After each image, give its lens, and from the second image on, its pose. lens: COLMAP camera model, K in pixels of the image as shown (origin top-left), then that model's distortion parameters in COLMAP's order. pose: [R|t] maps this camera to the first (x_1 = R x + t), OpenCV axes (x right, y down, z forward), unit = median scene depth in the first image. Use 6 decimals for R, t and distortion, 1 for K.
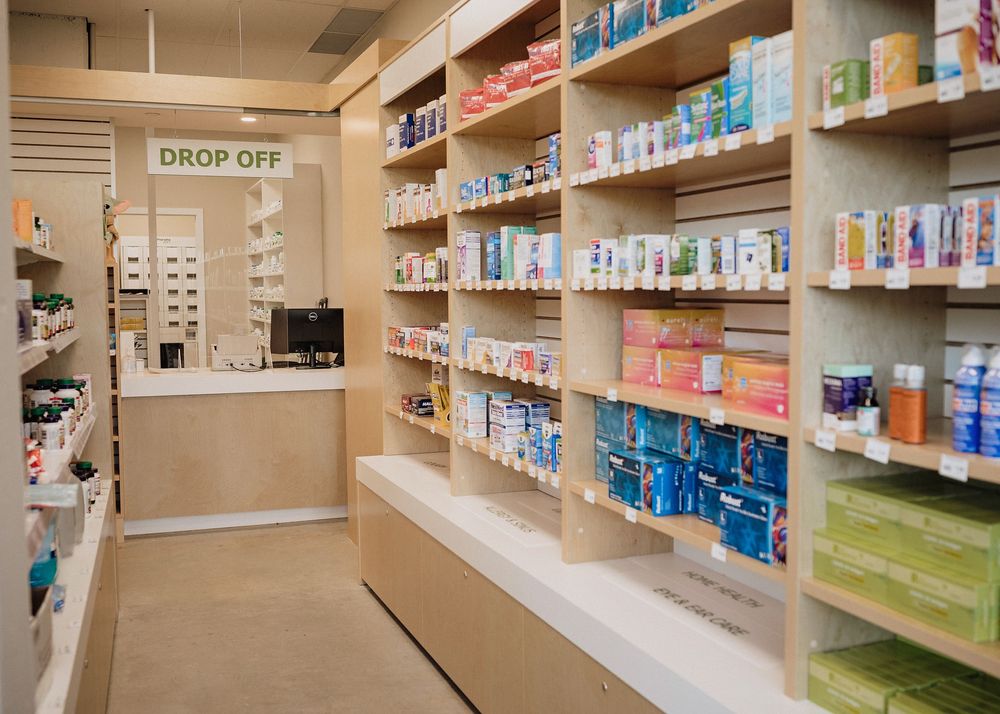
lens RADIAL K [[1012.9, 0, 500.0], [0, 1012.9, 357.0], [0, 0, 1]] dist [-0.016317, -0.001362]
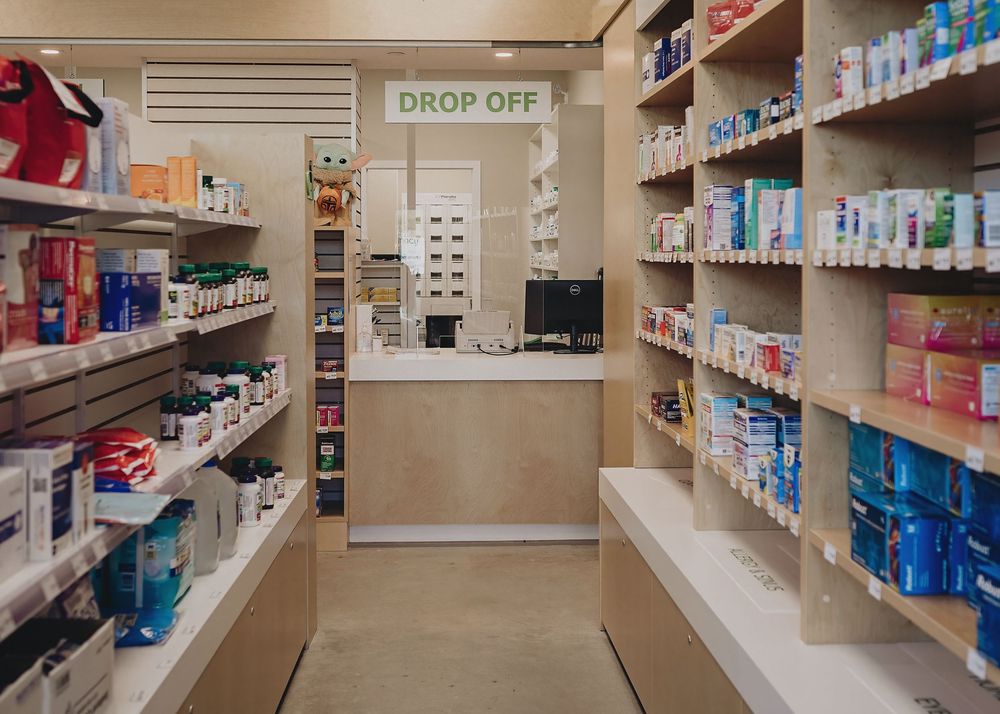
lens RADIAL K [[1209.1, 0, 499.5], [0, 1209.1, 284.7], [0, 0, 1]] dist [0.010087, 0.020683]
pose [[0.952415, 0.011728, -0.304578, 0.104737], [-0.023924, 0.999053, -0.036341, -0.013203], [0.303864, 0.041899, 0.951794, 0.088566]]
